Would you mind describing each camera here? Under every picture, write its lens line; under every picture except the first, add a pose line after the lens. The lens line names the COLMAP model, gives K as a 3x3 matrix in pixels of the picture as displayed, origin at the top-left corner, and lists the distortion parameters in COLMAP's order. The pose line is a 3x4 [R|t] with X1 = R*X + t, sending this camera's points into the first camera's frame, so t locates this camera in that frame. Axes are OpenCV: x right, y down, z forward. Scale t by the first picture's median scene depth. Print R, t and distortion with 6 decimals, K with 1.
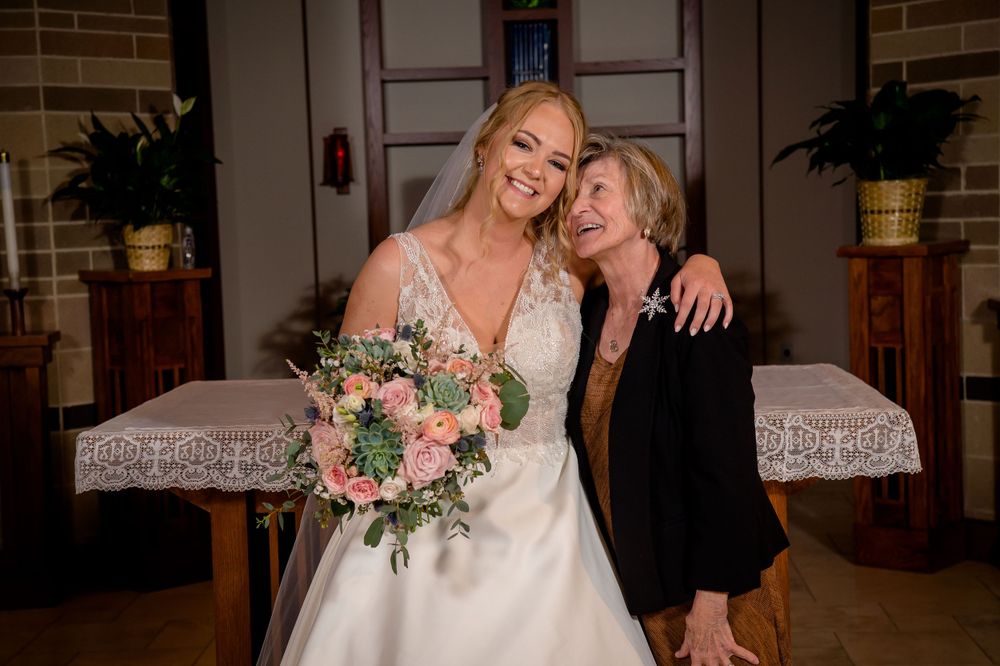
lens RADIAL K [[2034.8, 0, 504.6], [0, 2034.8, 330.8], [0, 0, 1]] dist [0.483372, 0.000000]
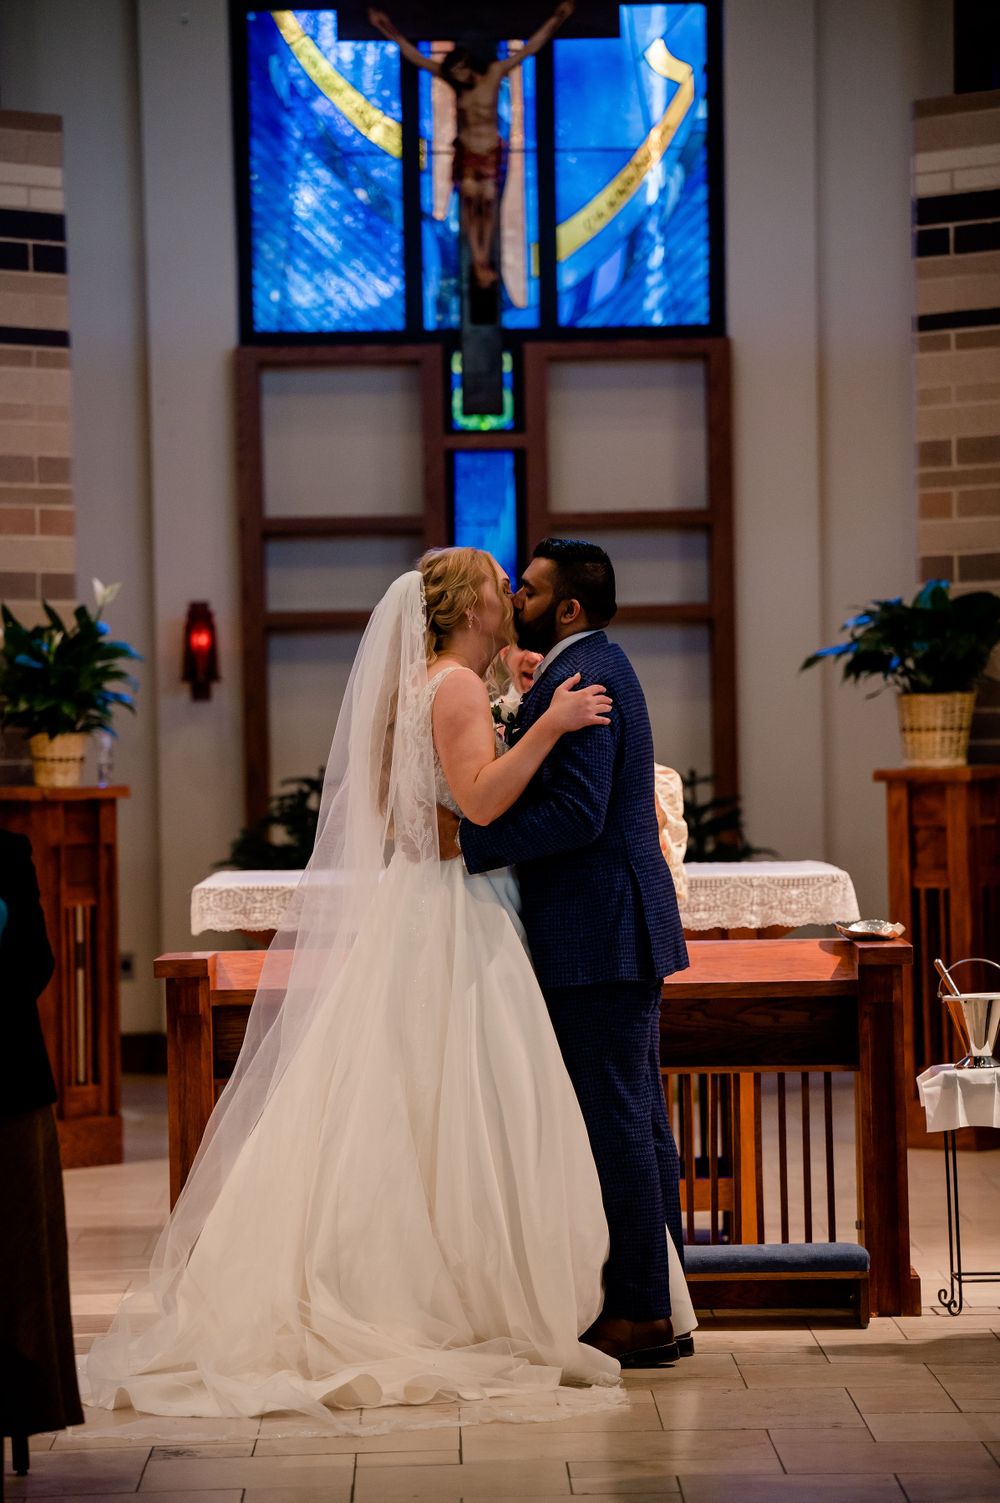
lens RADIAL K [[5456.7, 0, 507.6], [0, 5456.7, 765.0], [0, 0, 1]] dist [1.047557, 0.000000]
pose [[0.999110, 0.013593, 0.039942, -0.081567], [-0.011314, 0.998325, -0.056743, 0.088638], [-0.040647, 0.056241, 0.997590, -1.269617]]
